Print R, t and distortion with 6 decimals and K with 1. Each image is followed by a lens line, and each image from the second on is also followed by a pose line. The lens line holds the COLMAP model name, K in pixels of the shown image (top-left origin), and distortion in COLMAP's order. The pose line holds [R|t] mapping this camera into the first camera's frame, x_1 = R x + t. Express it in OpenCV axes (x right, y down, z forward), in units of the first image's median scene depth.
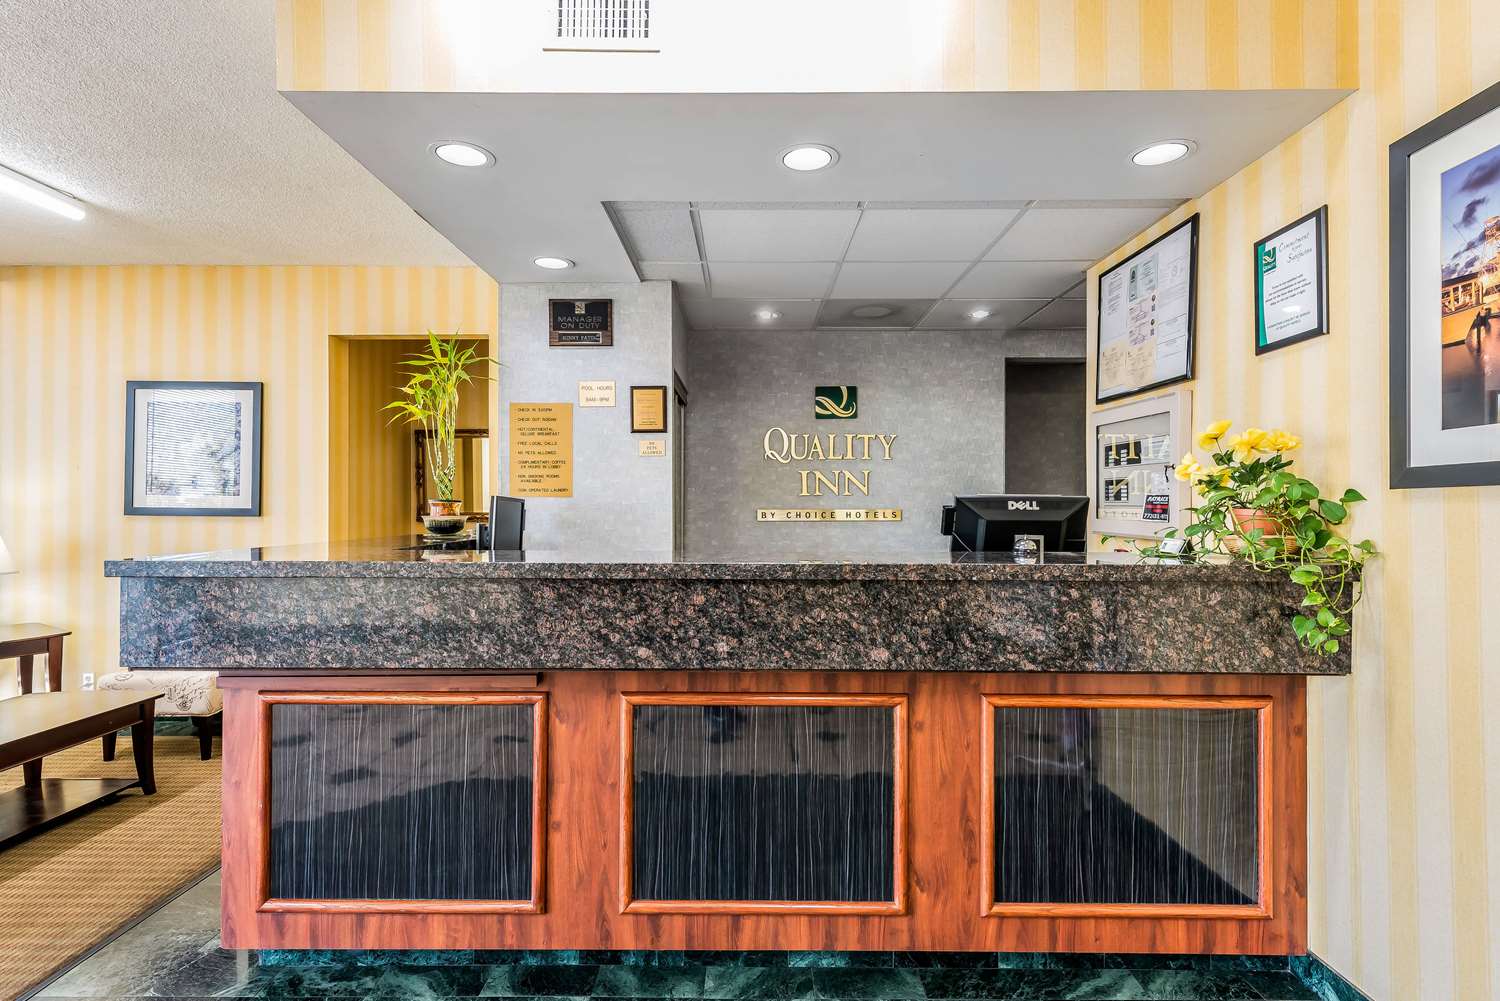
lens RADIAL K [[751.9, 0, 750.0], [0, 751.9, 500.5], [0, 0, 1]] dist [0.005428, -0.001160]
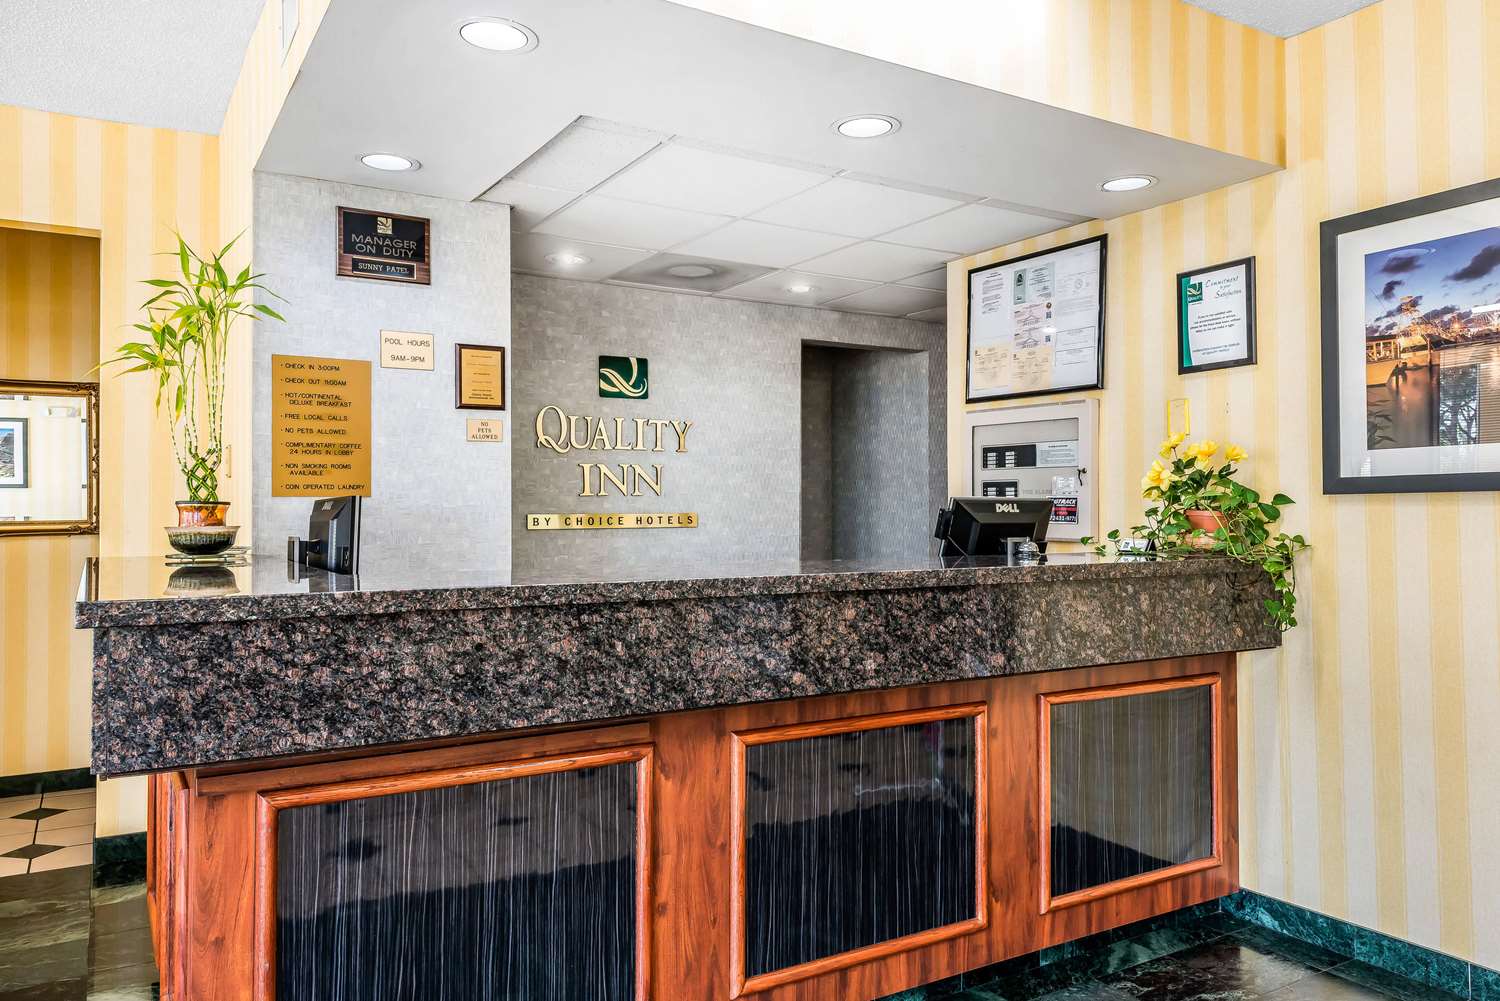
lens RADIAL K [[1044.4, 0, 745.9], [0, 1044.4, 492.1], [0, 0, 1]] dist [0.012609, -0.000604]
pose [[0.856124, 0.005994, 0.516736, -0.759965], [-0.001453, 0.999957, -0.009193, -0.001448], [-0.516769, 0.007119, 0.856095, -0.003152]]
